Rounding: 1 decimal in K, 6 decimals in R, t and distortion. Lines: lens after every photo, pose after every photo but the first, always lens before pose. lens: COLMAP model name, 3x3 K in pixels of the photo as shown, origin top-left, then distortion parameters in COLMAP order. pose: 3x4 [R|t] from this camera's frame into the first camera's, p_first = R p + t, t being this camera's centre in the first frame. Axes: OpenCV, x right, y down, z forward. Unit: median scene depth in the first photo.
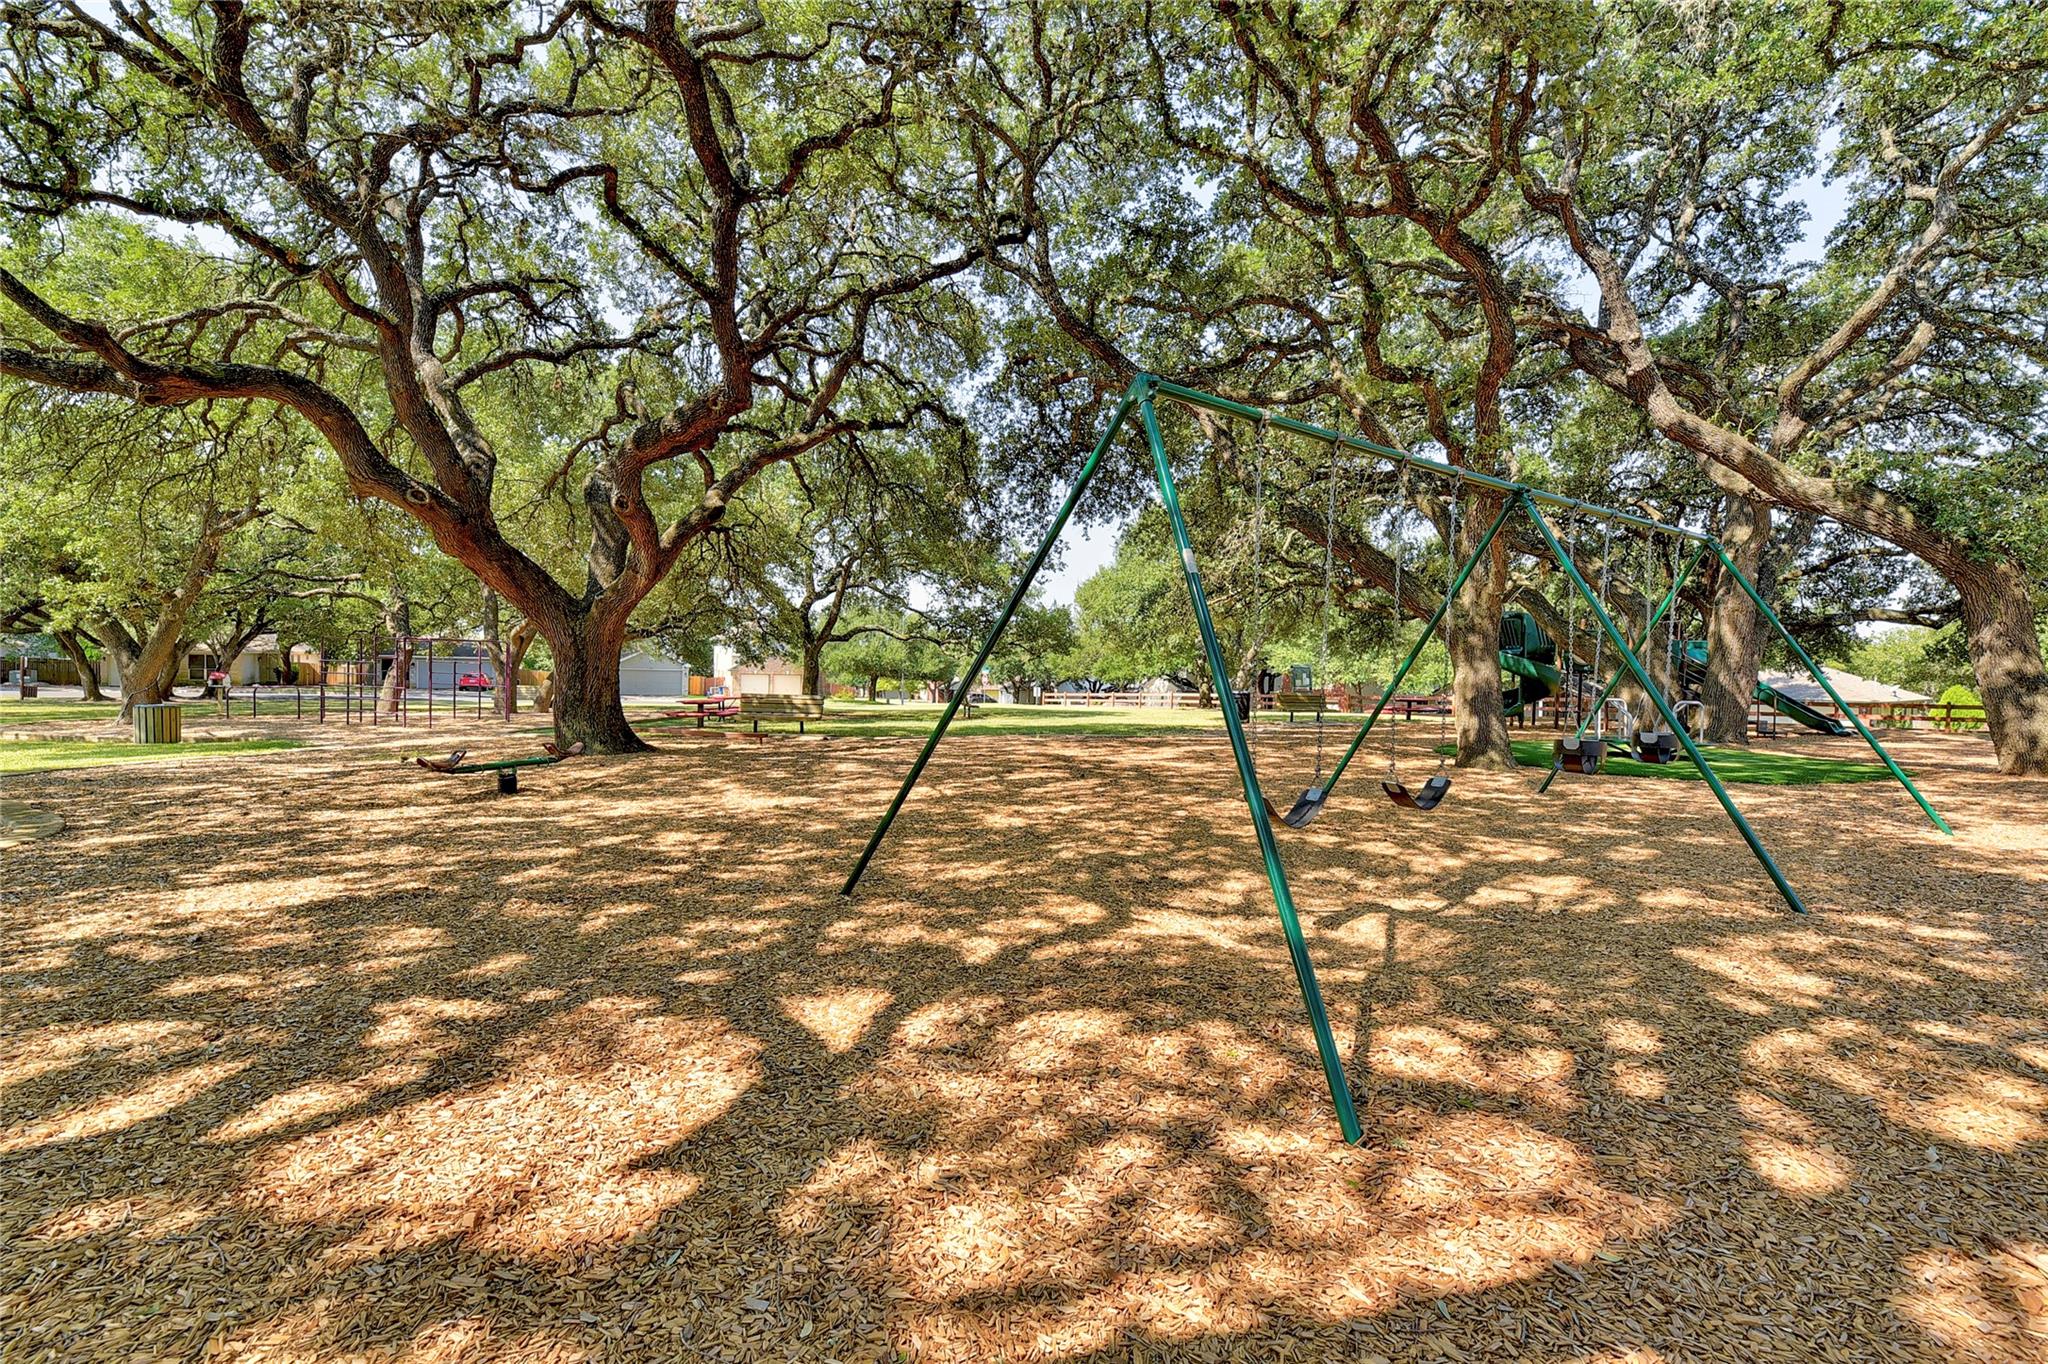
lens RADIAL K [[947.9, 0, 1027.3], [0, 947.9, 679.9], [0, 0, 1]] dist [0.016539, 0.000263]
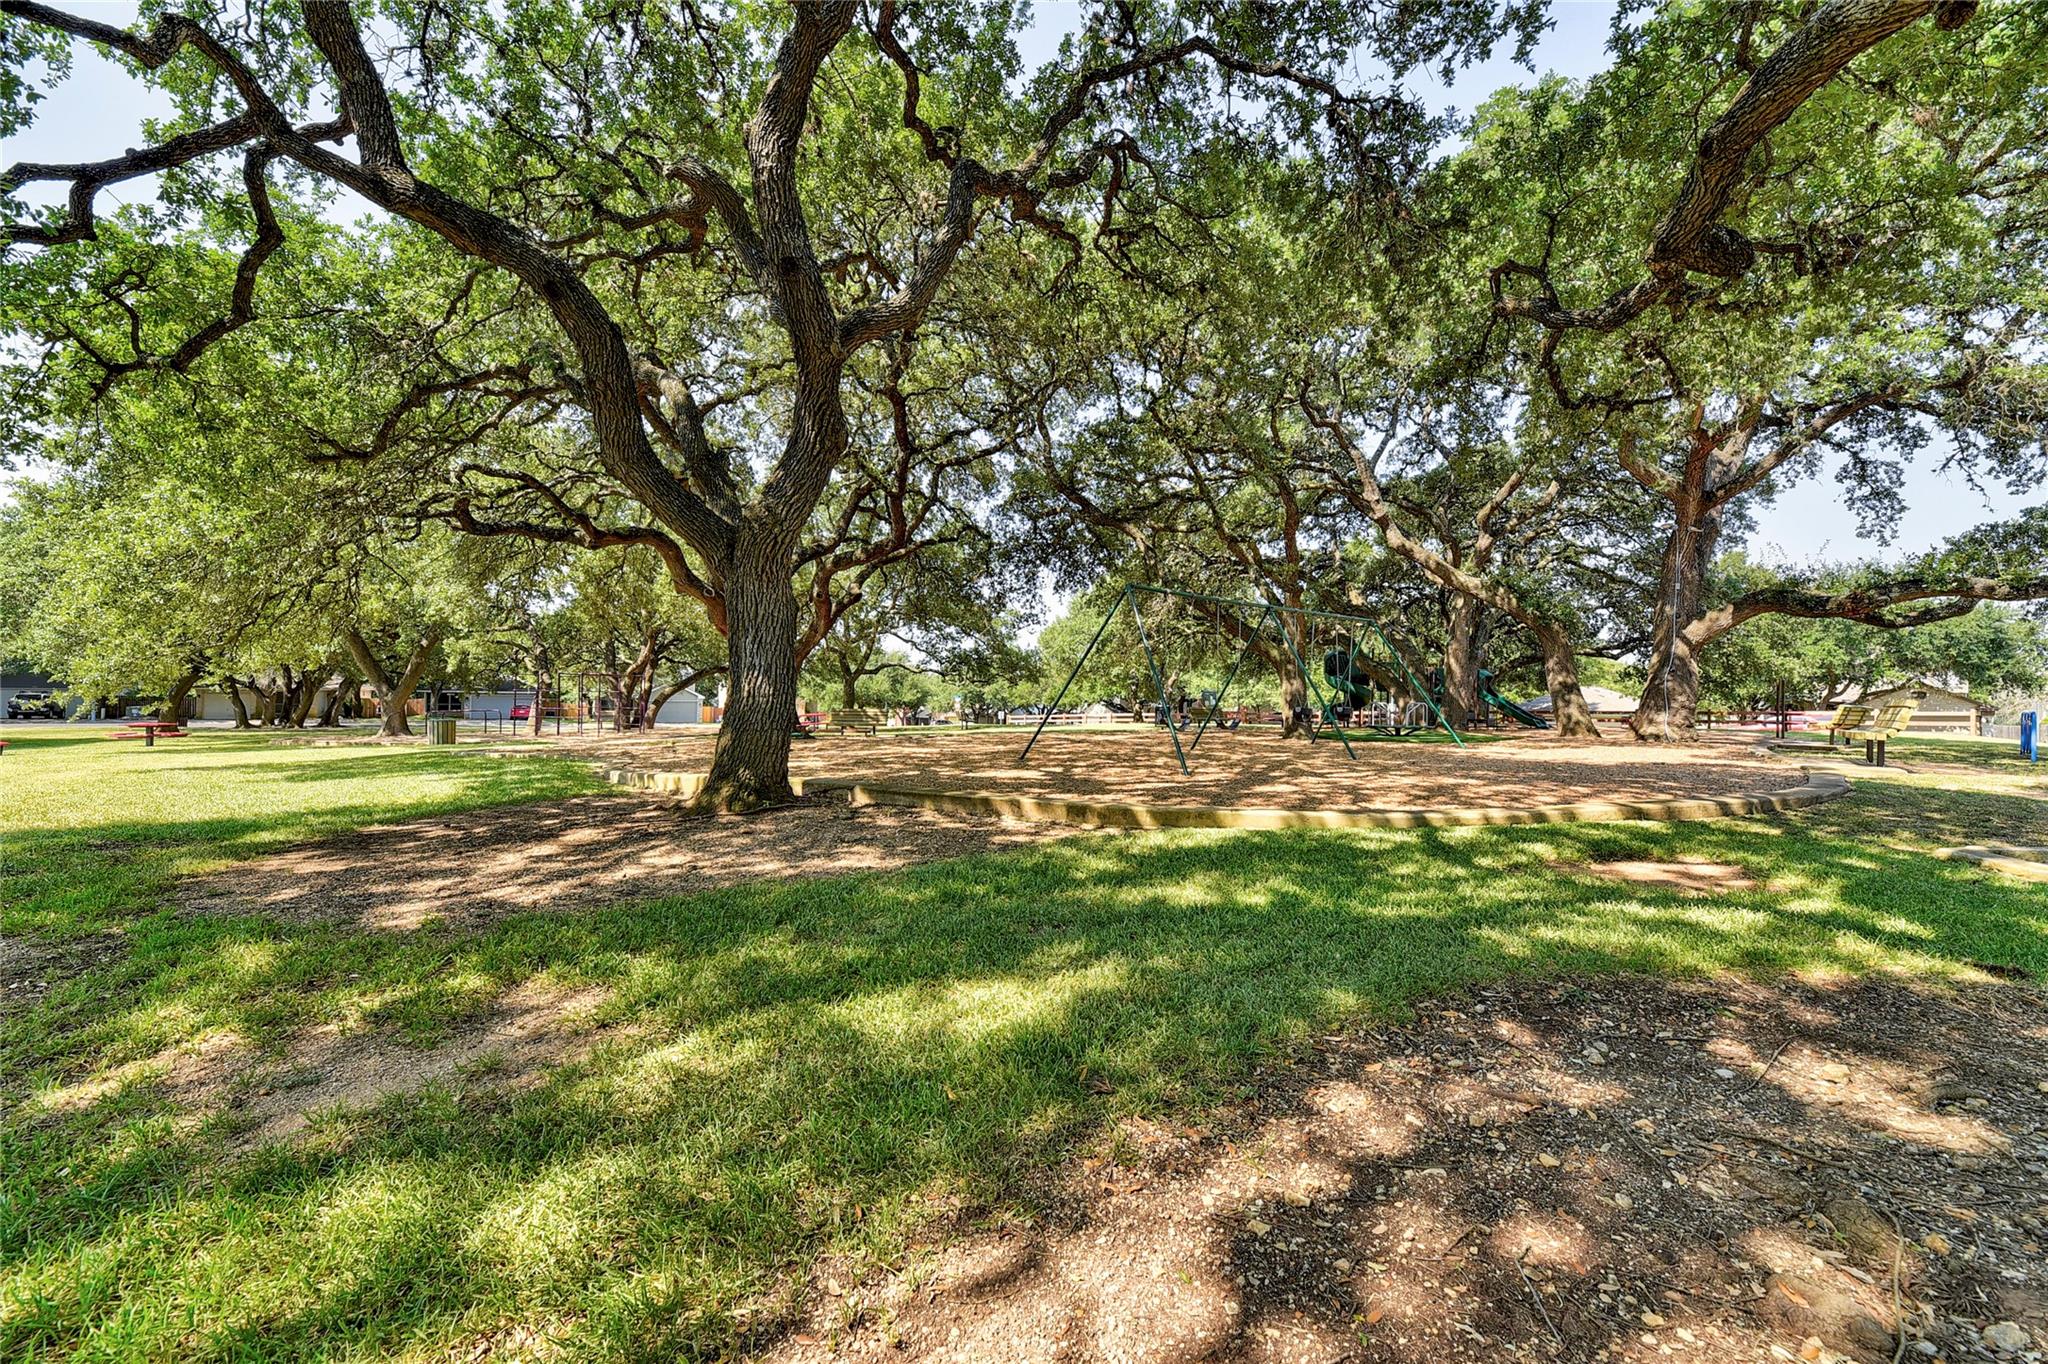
lens RADIAL K [[826.0, 0, 1023.8], [0, 826.0, 687.9], [0, 0, 1]] dist [-0.000635, -0.000030]
pose [[0.998560, -0.009117, 0.052867, -0.069124], [0.010437, 0.999639, -0.024744, 0.017661], [-0.052622, 0.025260, 0.998295, -0.315225]]
